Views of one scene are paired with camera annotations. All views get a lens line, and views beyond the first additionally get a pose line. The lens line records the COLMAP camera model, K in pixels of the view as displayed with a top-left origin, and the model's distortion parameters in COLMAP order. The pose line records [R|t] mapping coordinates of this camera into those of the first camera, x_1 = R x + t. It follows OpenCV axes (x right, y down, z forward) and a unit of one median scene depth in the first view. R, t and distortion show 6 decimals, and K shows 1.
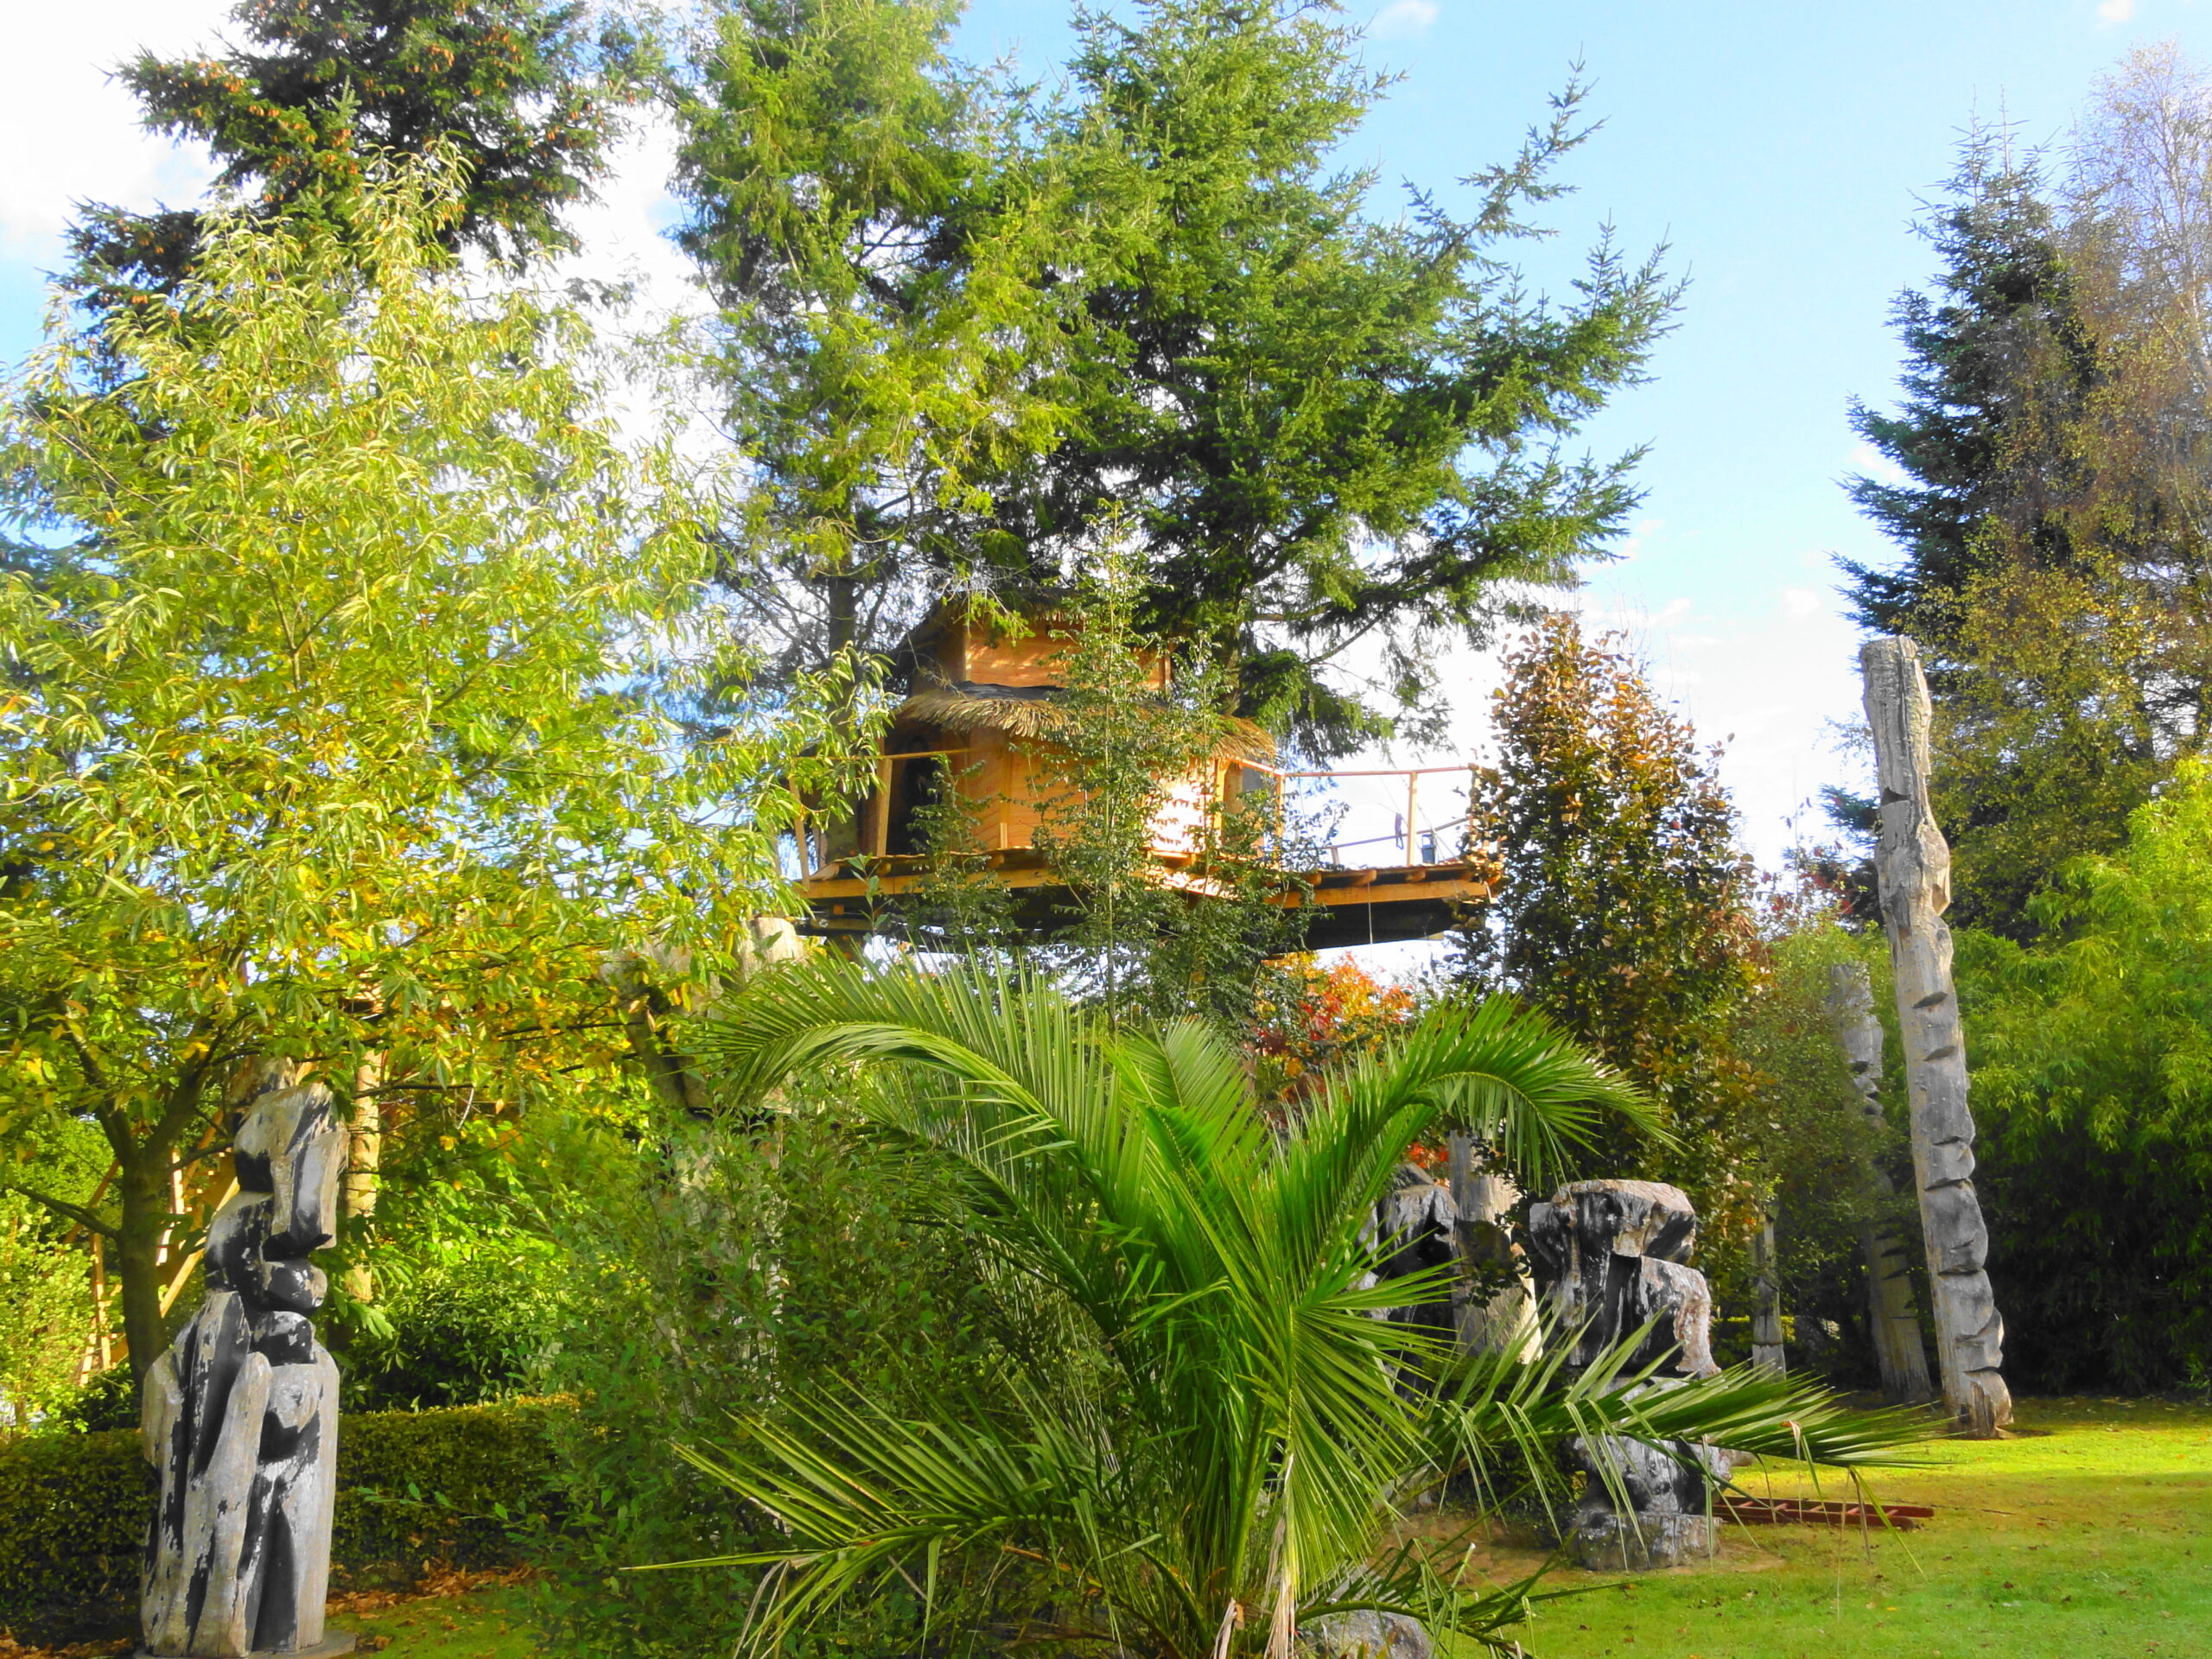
lens RADIAL K [[2029.4, 0, 1068.1], [0, 2029.4, 845.7], [0, 0, 1]] dist [0.024807, 0.000000]
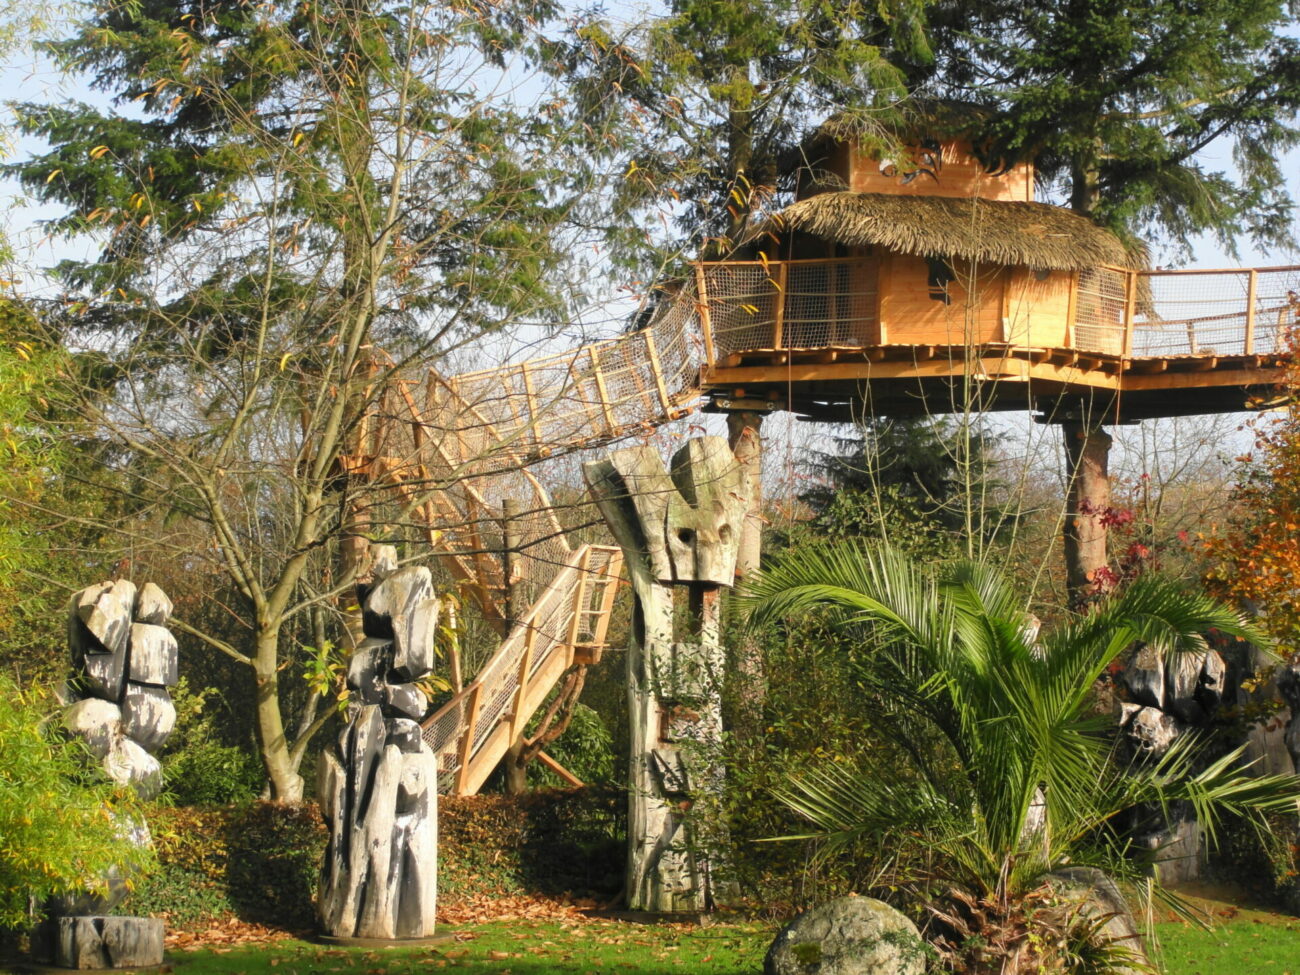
lens RADIAL K [[2363.5, 0, 654.7], [0, 2363.5, 487.6], [0, 0, 1]] dist [-0.009904, 0.000000]
pose [[0.992850, 0.012081, -0.118755, -0.001245], [0.002085, 0.992958, 0.118447, -0.137280], [0.119350, -0.117848, 0.985833, -0.632046]]
